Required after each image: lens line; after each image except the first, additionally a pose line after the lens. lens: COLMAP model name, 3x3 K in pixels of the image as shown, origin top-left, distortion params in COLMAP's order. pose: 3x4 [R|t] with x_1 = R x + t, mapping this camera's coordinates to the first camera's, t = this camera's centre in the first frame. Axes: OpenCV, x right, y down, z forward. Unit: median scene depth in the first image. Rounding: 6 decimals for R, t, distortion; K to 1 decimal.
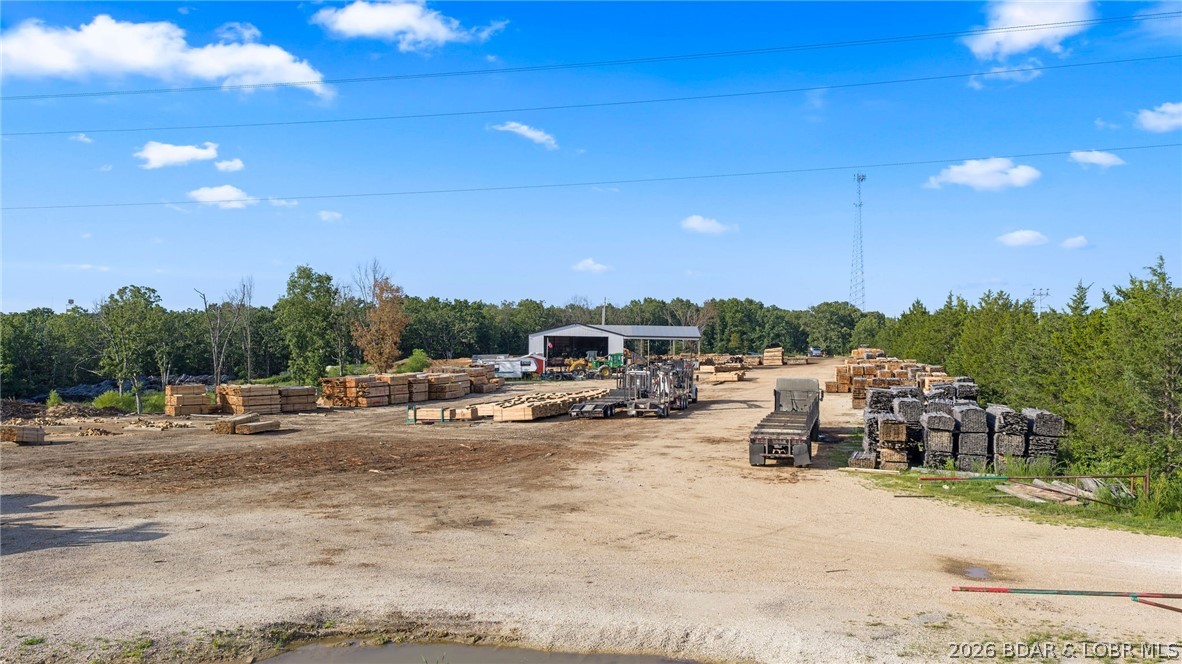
lens RADIAL K [[976.1, 0, 592.8], [0, 976.1, 330.7], [0, 0, 1]] dist [0.029025, -0.058488]
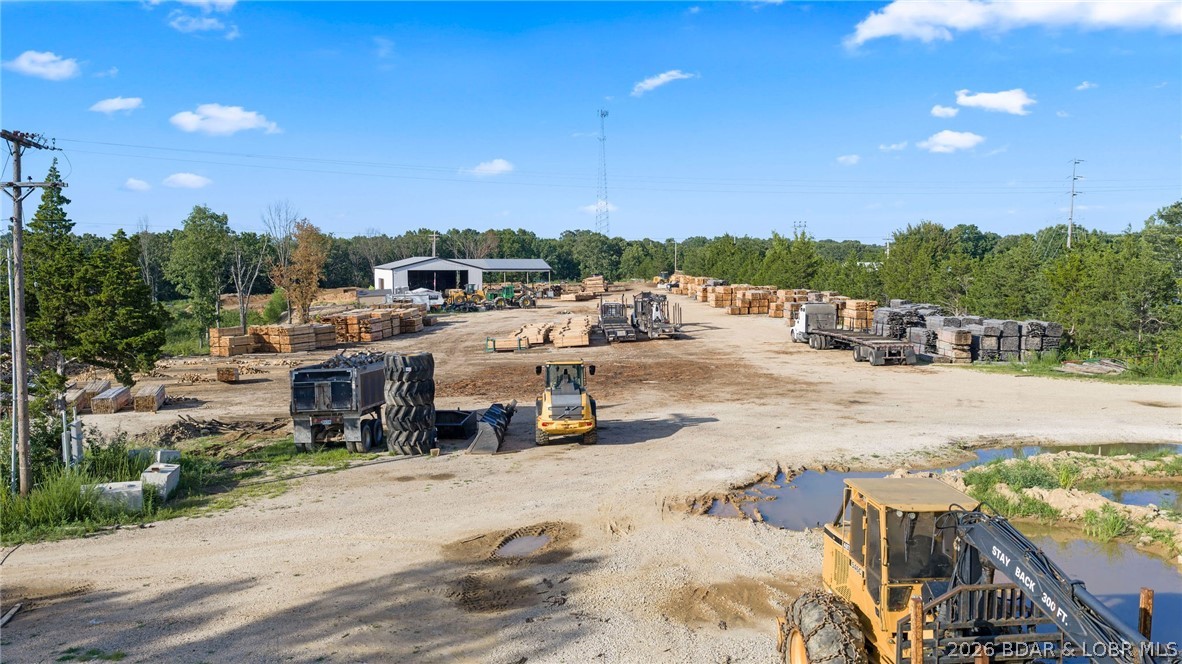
lens RADIAL K [[976.1, 0, 597.7], [0, 976.1, 337.7], [0, 0, 1]] dist [0.029025, -0.058488]
pose [[0.950802, -0.039644, 0.307252, -0.324634], [0.014075, 0.996282, 0.084992, -0.016220], [-0.309479, -0.076486, 0.947825, -0.122225]]
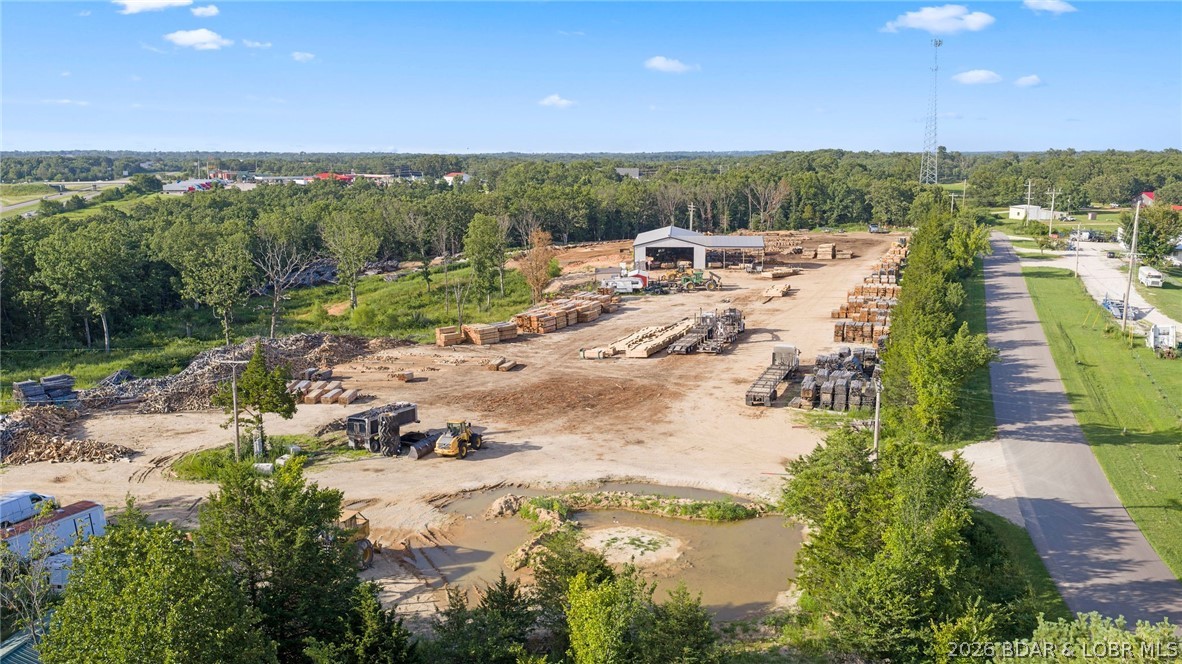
lens RADIAL K [[976.1, 0, 590.4], [0, 976.1, 335.9], [0, 0, 1]] dist [0.029025, -0.058488]
pose [[0.995192, -0.002865, -0.097900, 0.009300], [0.020910, 0.982743, 0.183790, -0.220444], [0.095684, -0.184953, 0.978078, -0.614221]]
